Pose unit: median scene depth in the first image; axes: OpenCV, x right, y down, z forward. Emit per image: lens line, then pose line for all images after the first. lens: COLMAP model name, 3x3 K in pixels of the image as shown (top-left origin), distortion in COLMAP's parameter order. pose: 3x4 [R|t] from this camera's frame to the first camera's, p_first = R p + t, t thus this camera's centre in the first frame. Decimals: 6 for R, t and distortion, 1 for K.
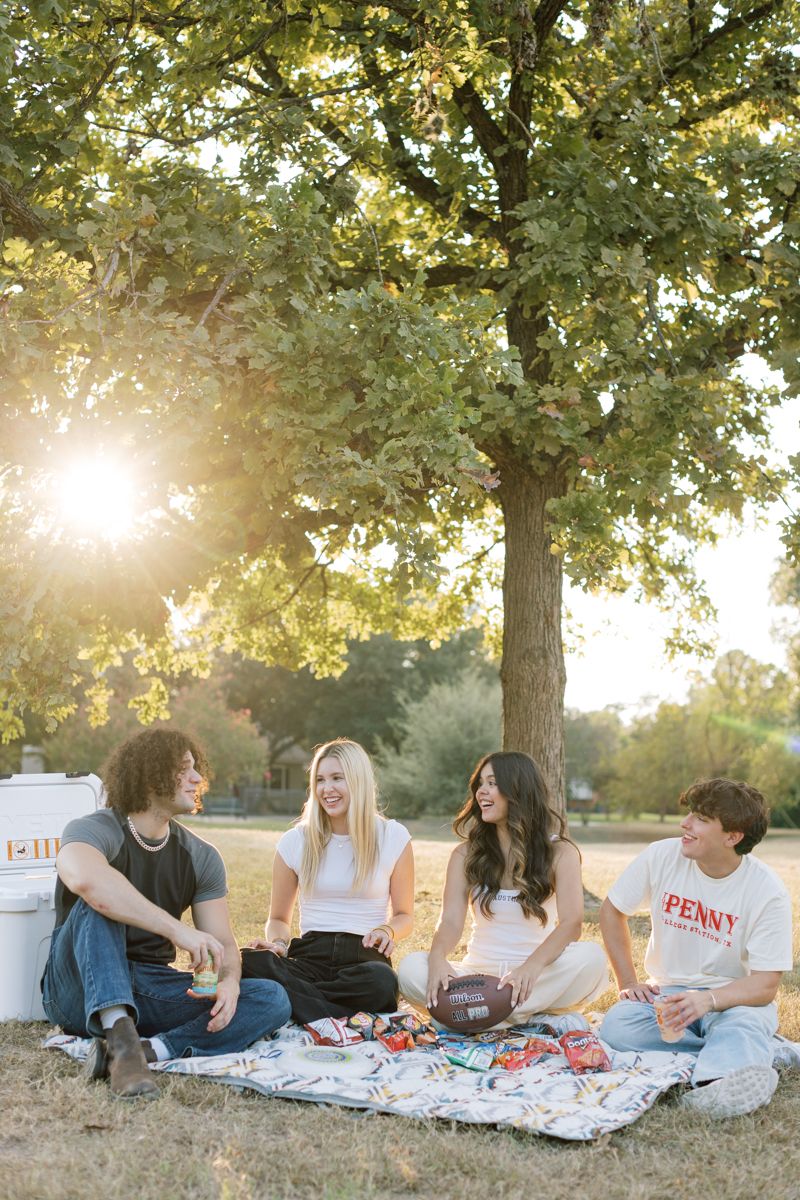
lens RADIAL K [[1706.9, 0, 400.0], [0, 1706.9, 600.0], [0, 0, 1]] dist [0.298958, -1.499489]
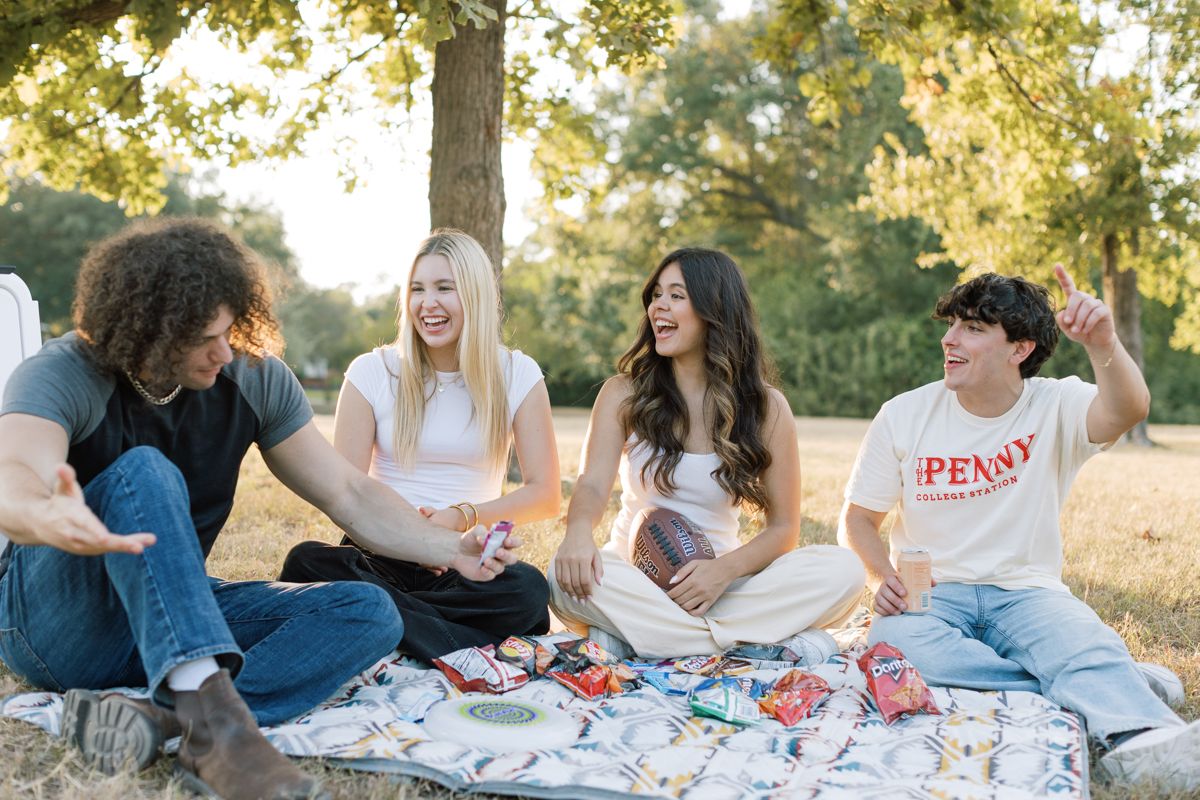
lens RADIAL K [[1706.9, 0, 600.0], [0, 1706.9, 400.0], [0, 0, 1]] dist [0.298958, -1.499489]
pose [[0.962258, 0.004393, 0.272104, -0.157101], [-0.039157, 0.991700, 0.122465, 0.064934], [-0.269308, -0.128498, 0.954443, 0.360245]]
